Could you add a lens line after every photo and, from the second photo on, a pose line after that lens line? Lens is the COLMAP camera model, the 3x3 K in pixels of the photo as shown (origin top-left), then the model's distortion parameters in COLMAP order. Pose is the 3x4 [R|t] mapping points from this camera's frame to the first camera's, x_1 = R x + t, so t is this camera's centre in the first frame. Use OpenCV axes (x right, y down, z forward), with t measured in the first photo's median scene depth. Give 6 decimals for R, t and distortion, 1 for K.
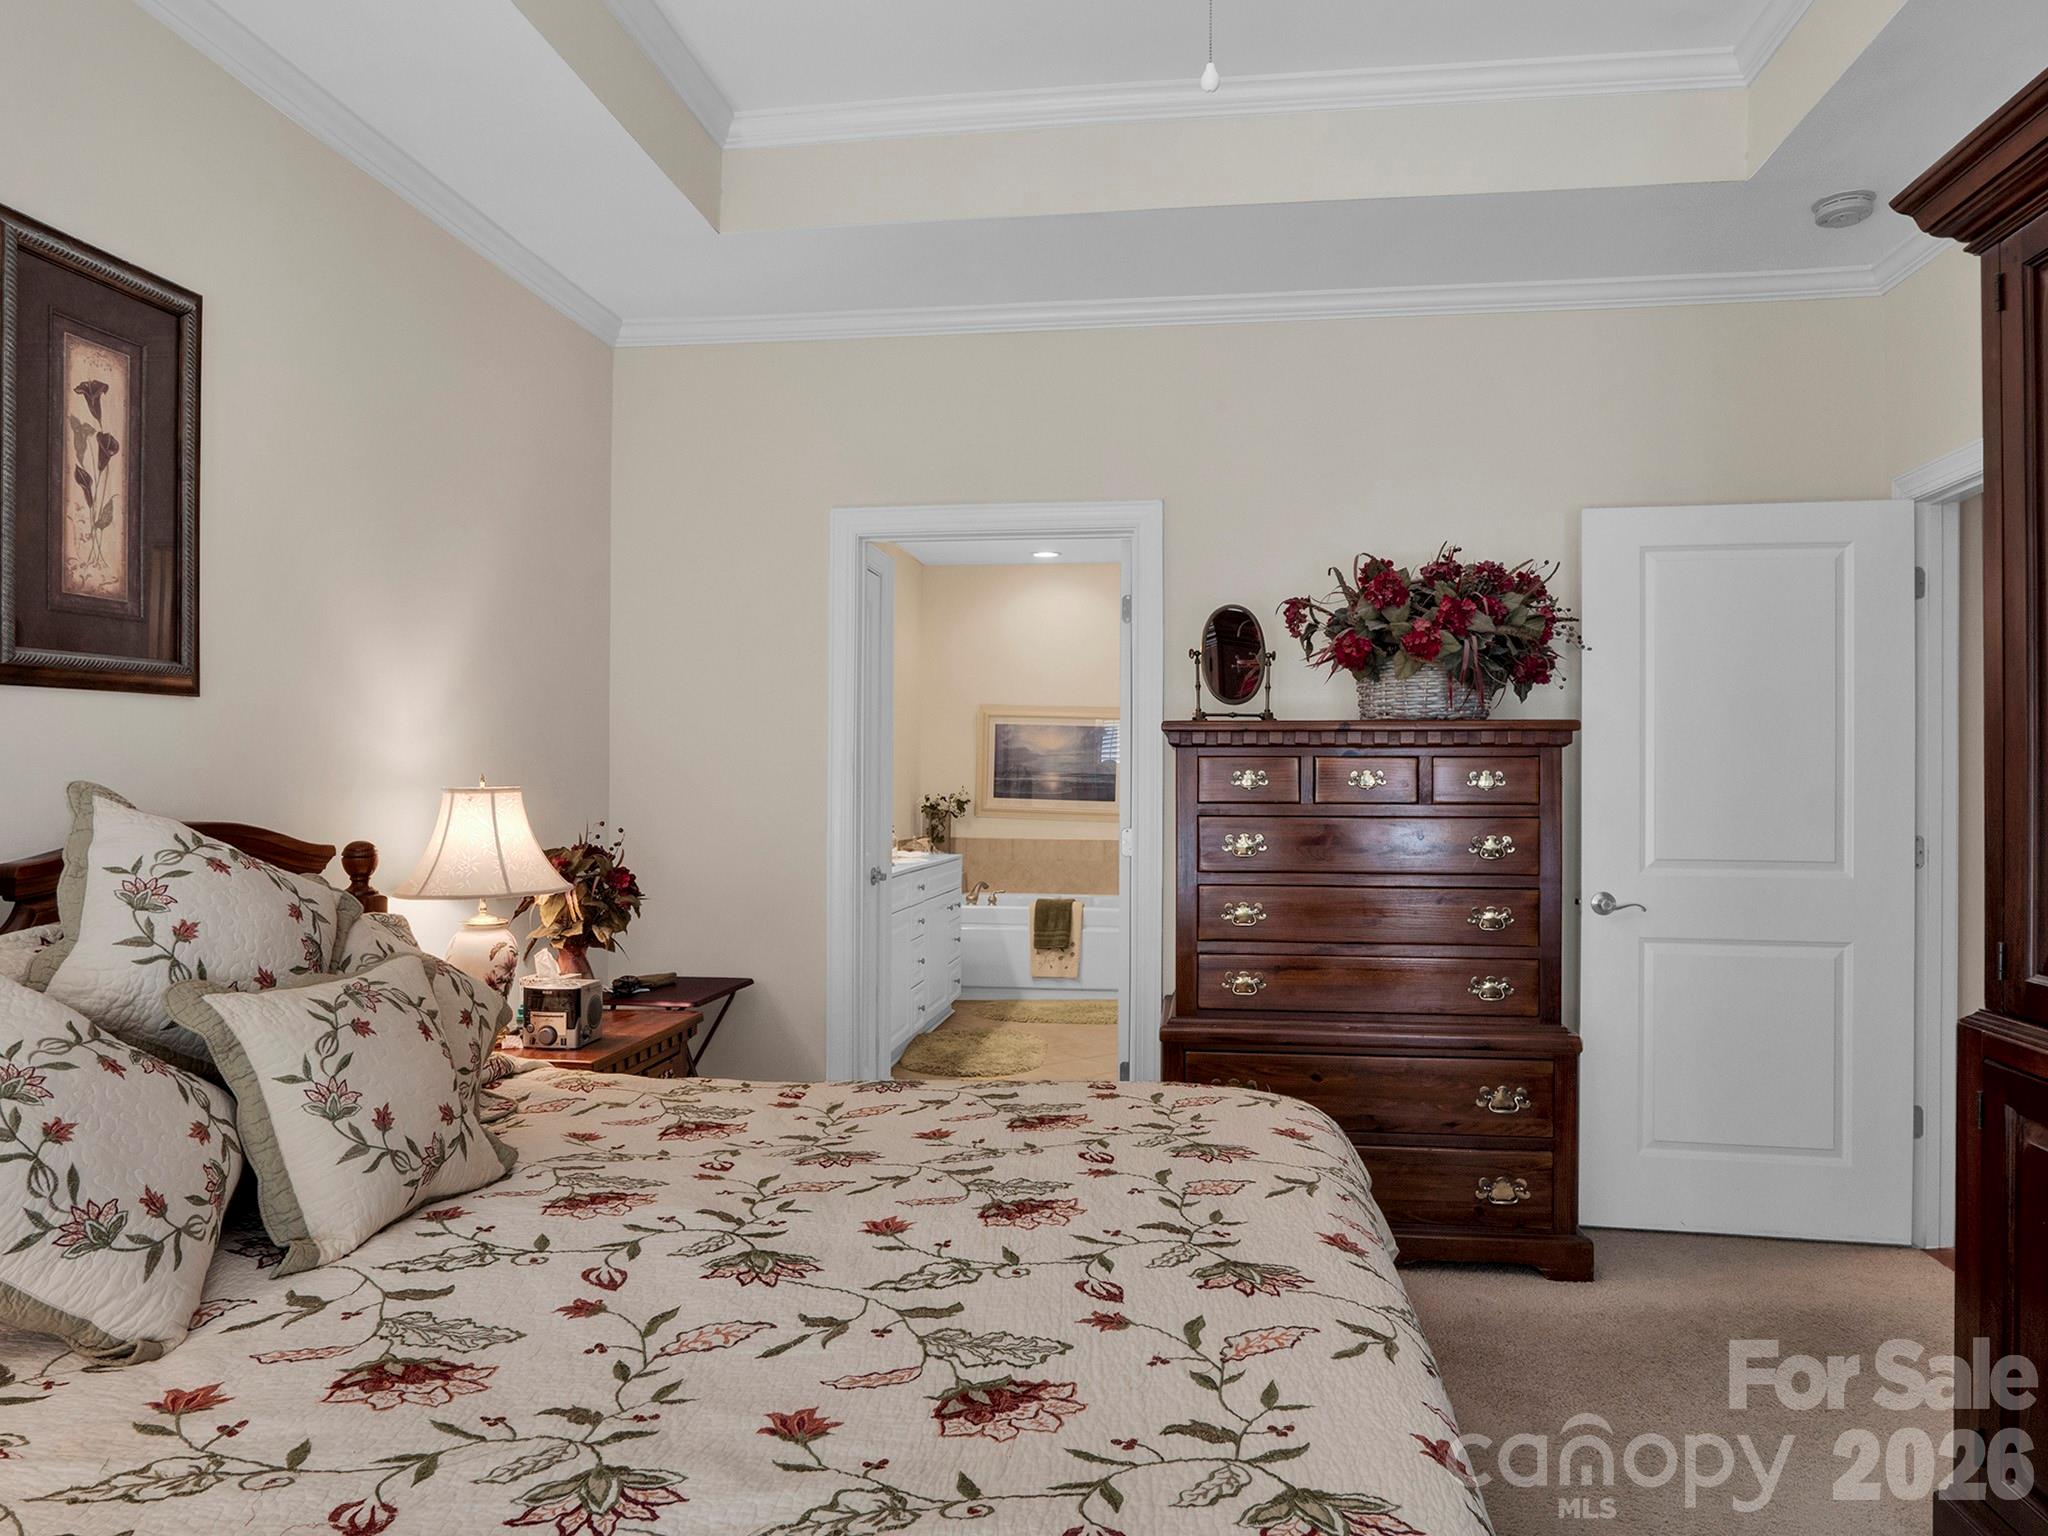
lens RADIAL K [[1308.5, 0, 1027.5], [0, 1308.5, 779.5], [0, 0, 1]] dist [-0.026486, 0.010977]
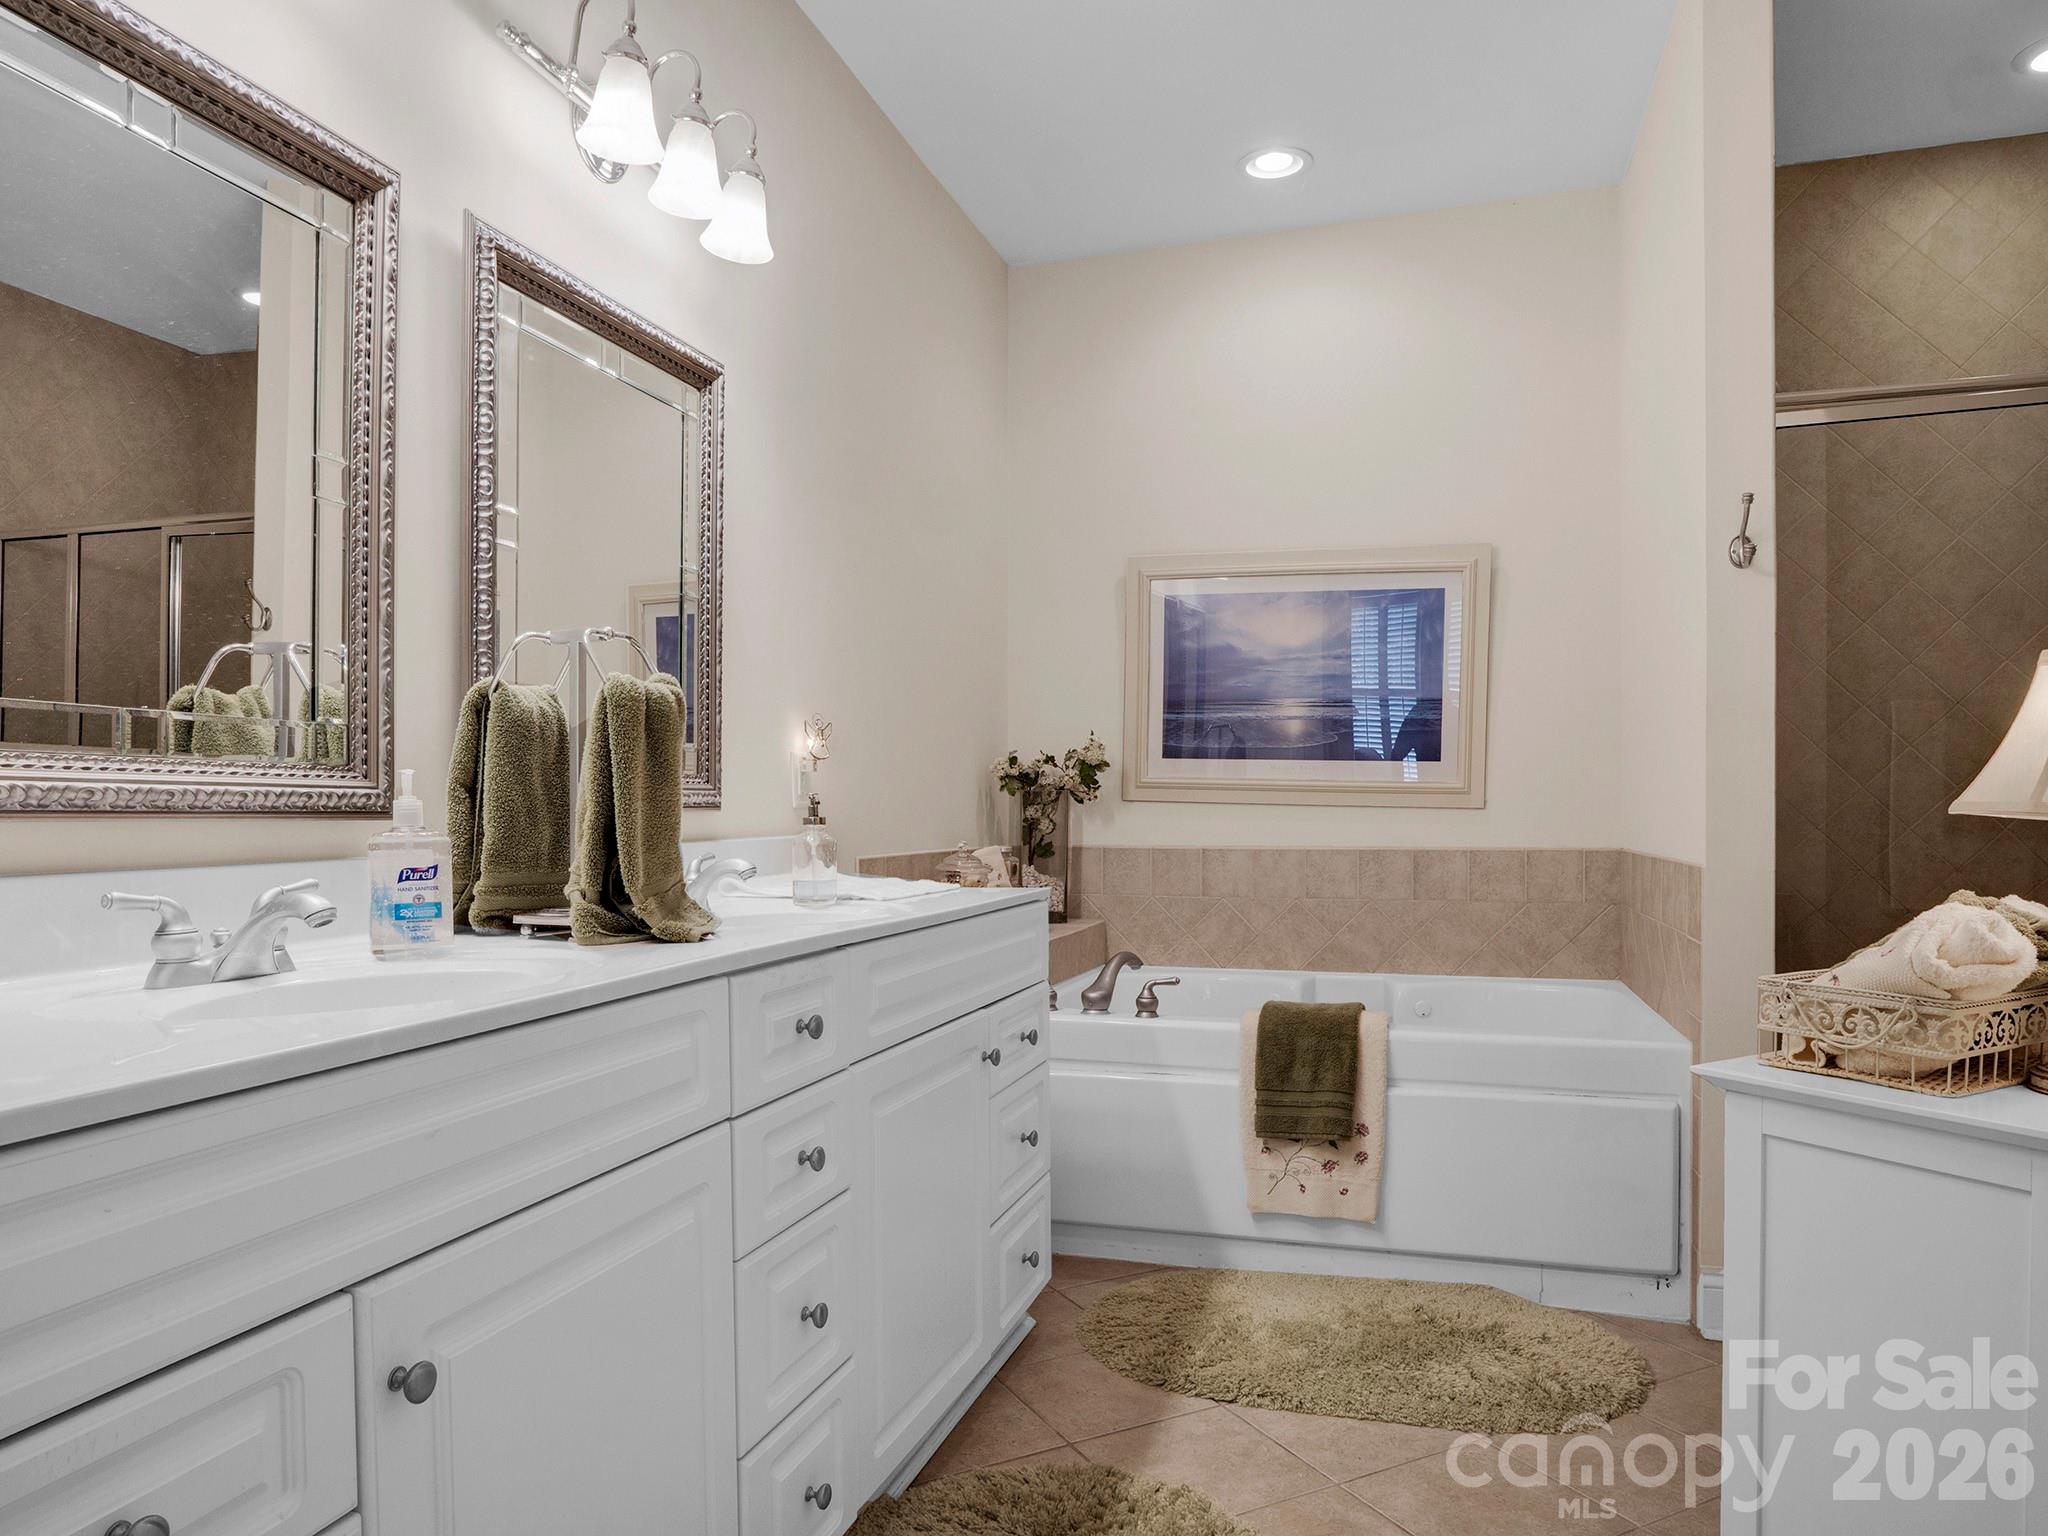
lens RADIAL K [[1308.5, 0, 1026.5], [0, 1308.5, 783.5], [0, 0, 1]] dist [-0.026486, 0.010977]
pose [[0.986812, -0.009323, -0.161601, 0.001331], [0.007638, 0.999910, -0.011040, 0.027794], [0.161689, 0.009660, 0.986794, 0.549702]]
